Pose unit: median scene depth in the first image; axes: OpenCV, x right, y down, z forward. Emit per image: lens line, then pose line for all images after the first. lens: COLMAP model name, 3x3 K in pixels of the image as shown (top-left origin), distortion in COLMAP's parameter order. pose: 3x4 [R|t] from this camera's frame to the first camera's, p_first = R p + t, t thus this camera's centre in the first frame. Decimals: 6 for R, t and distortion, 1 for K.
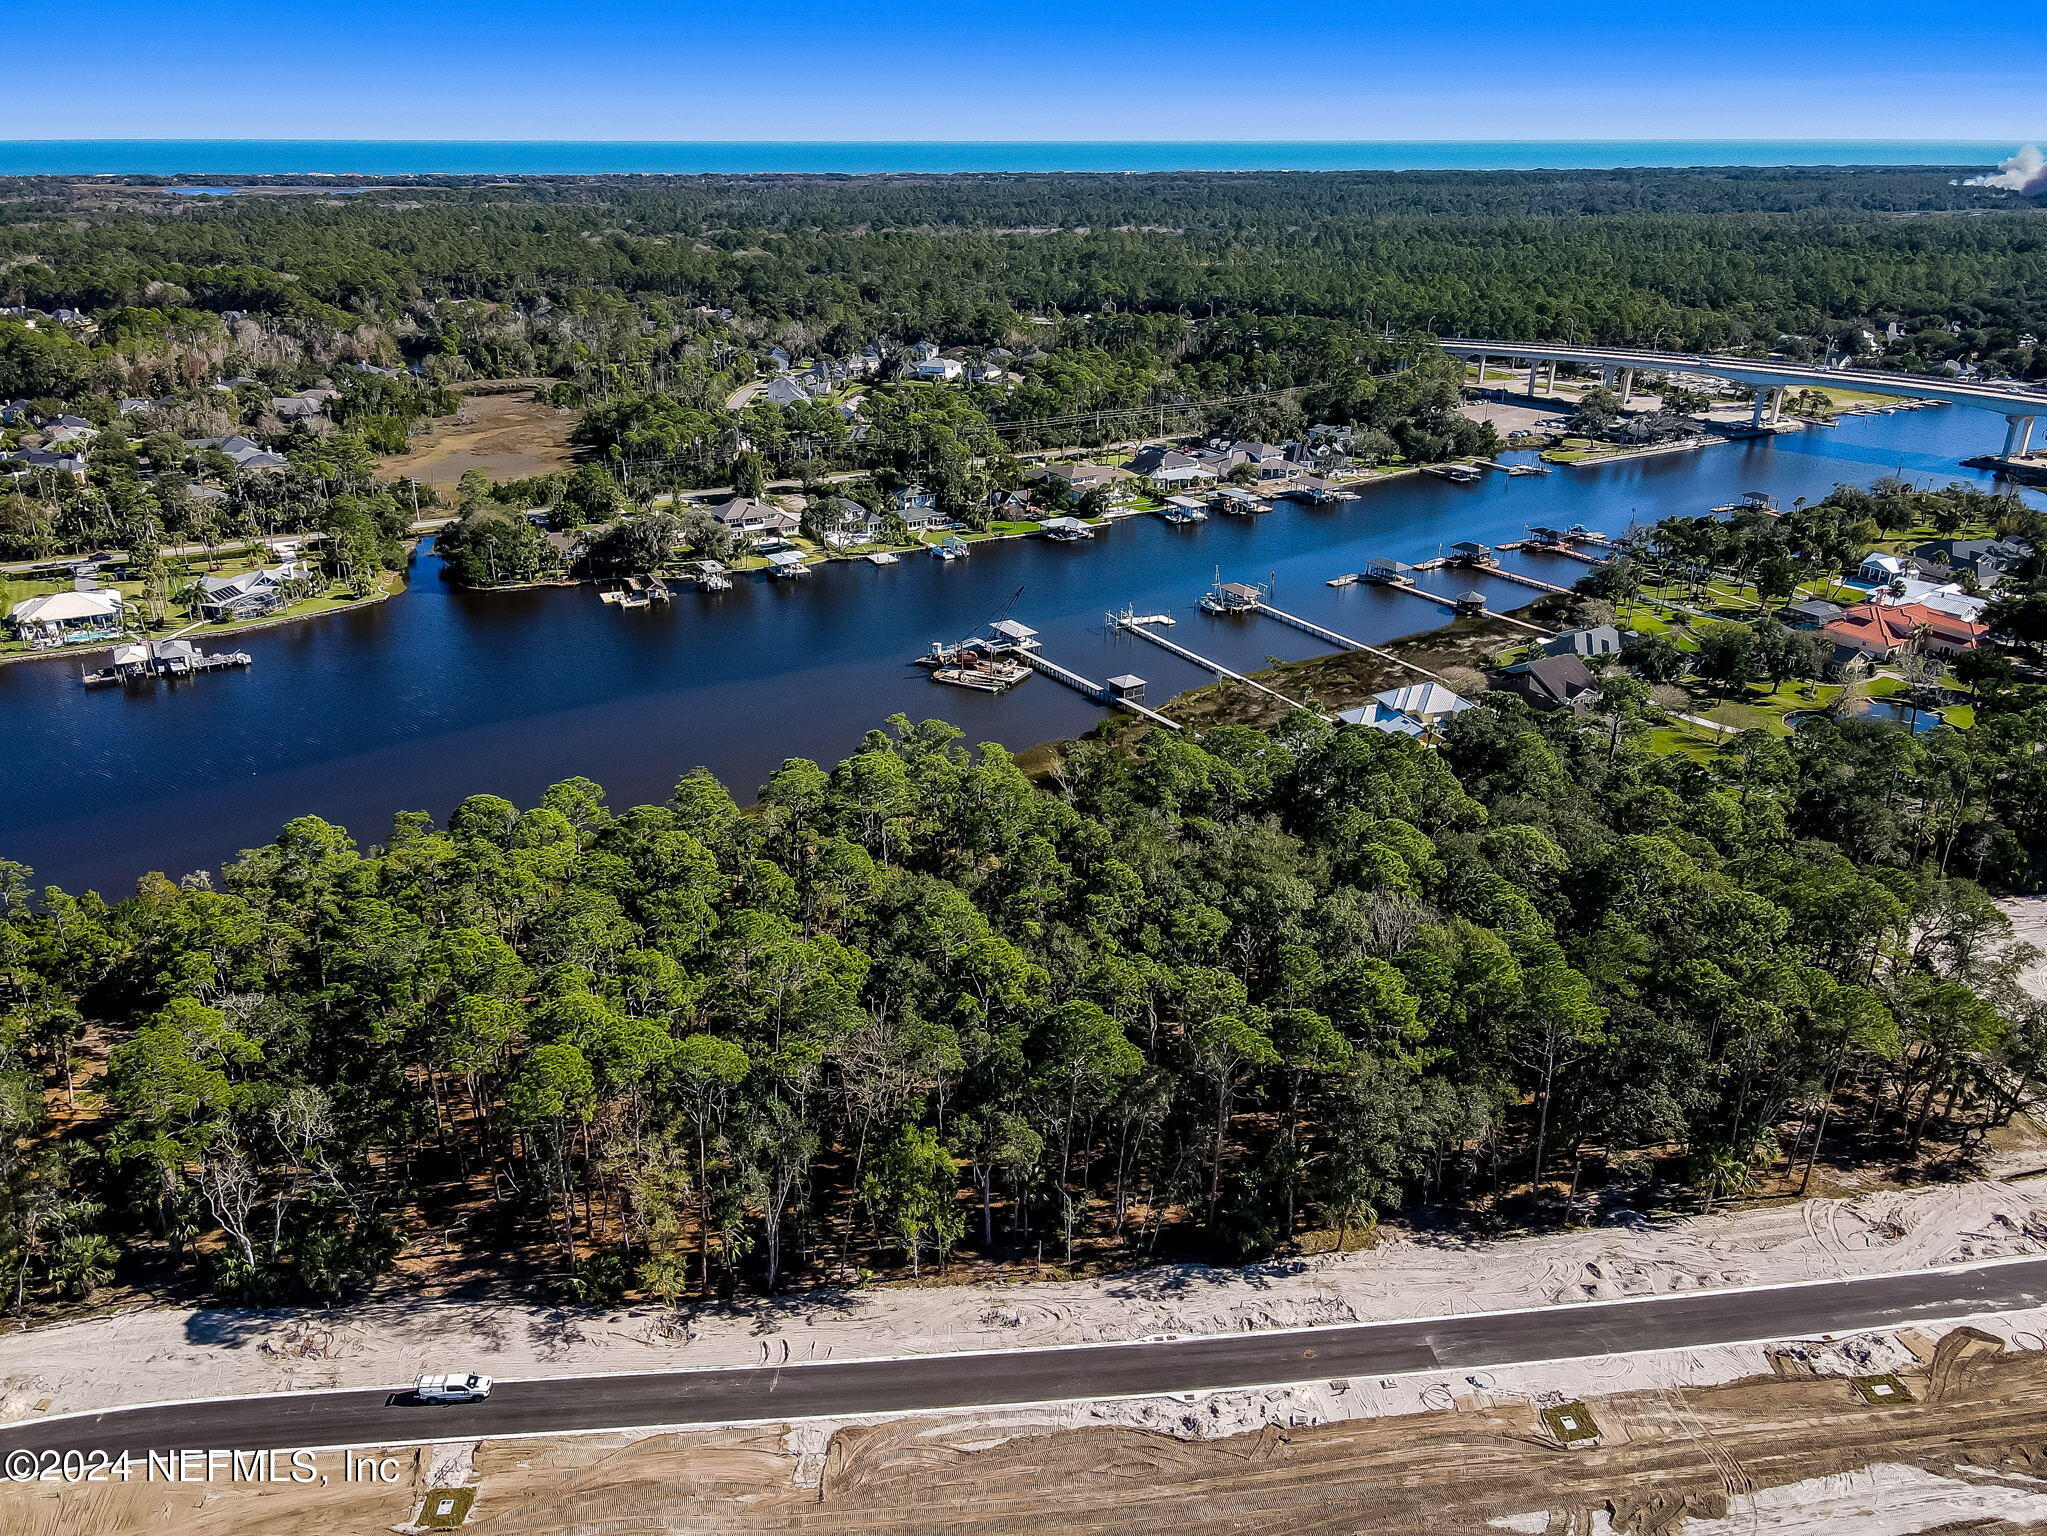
lens RADIAL K [[1521.8, 0, 1015.4], [0, 1521.8, 767.7], [0, 0, 1]] dist [-0.000660, 0.035624]
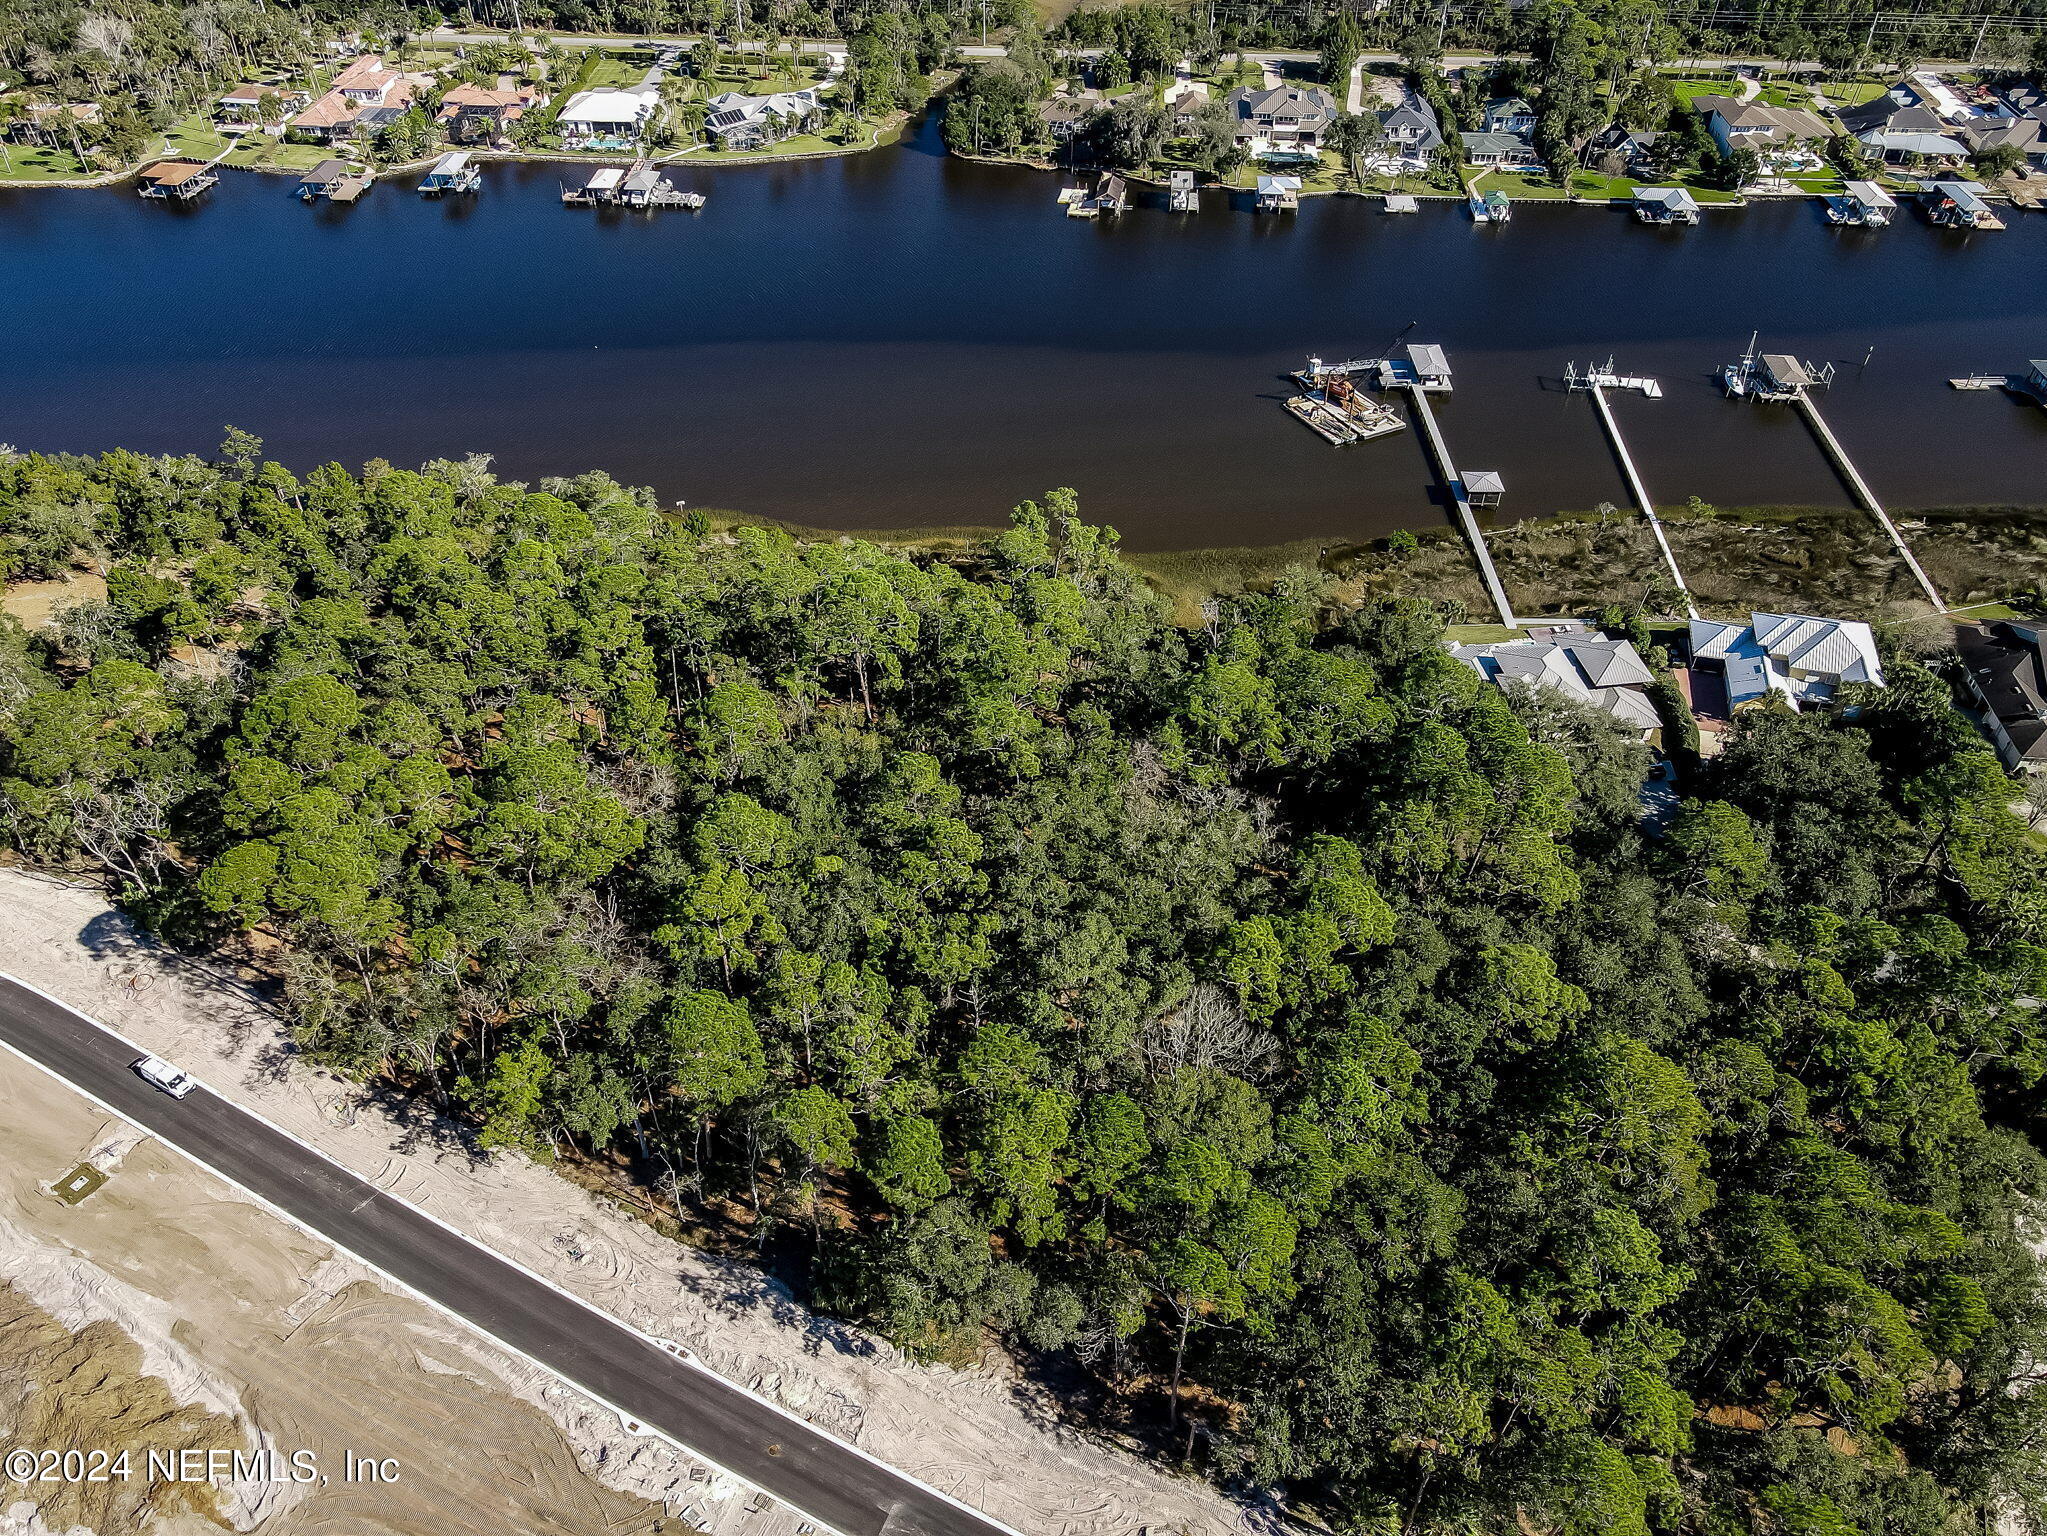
lens RADIAL K [[1507.5, 0, 1023.5], [0, 1507.5, 768.0], [0, 0, 1]] dist [0.006756, 0.008902]
pose [[0.835183, 0.369061, -0.407754, 0.229016], [-0.211673, 0.900002, 0.381039, -0.157665], [0.507606, -0.231927, 0.829787, 0.172954]]
